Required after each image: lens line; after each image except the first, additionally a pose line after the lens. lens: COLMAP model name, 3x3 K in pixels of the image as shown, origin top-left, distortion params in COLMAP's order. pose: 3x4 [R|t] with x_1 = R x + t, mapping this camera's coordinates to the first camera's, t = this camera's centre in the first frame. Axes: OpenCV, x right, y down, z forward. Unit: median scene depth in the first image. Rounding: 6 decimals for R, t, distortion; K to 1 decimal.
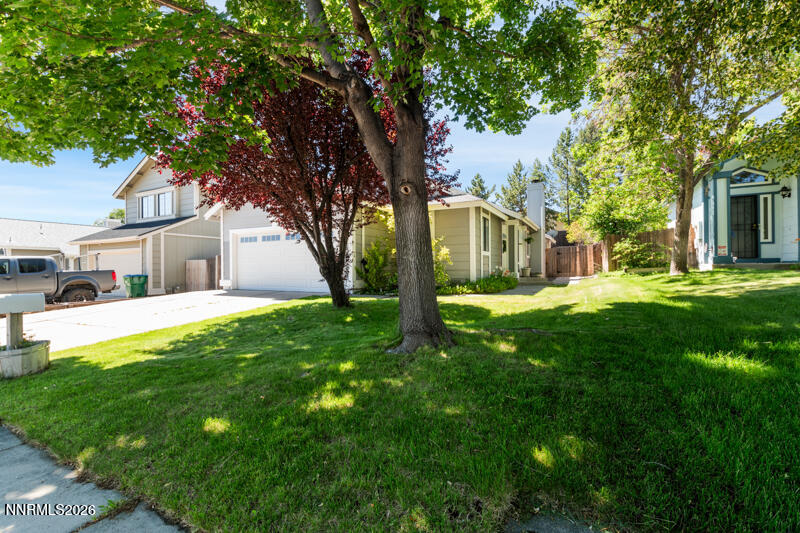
lens RADIAL K [[347.5, 0, 400.0], [0, 347.5, 266.5], [0, 0, 1]] dist [-0.000444, -0.000269]
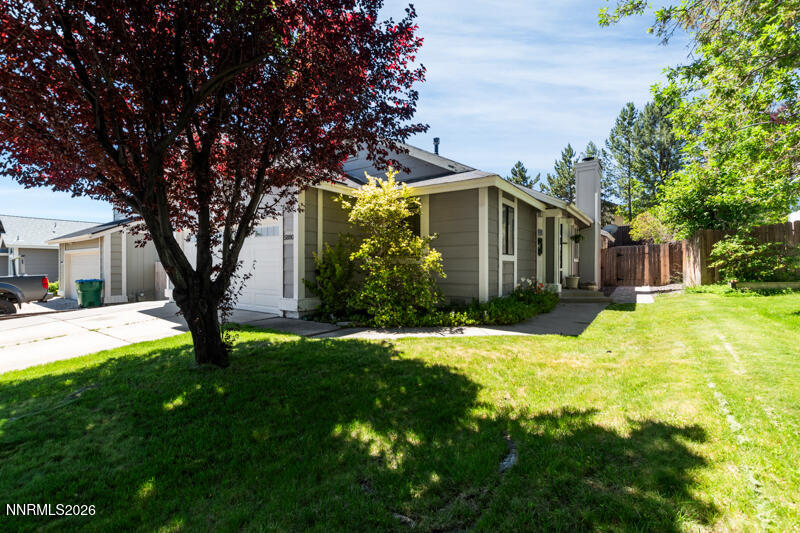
lens RADIAL K [[347.5, 0, 400.0], [0, 347.5, 266.5], [0, 0, 1]] dist [-0.000444, -0.000269]
pose [[0.992110, 0.007805, -0.125128, 0.102690], [-0.006887, 0.999946, 0.007766, -0.021098], [0.125182, -0.006843, 0.992110, 0.250839]]
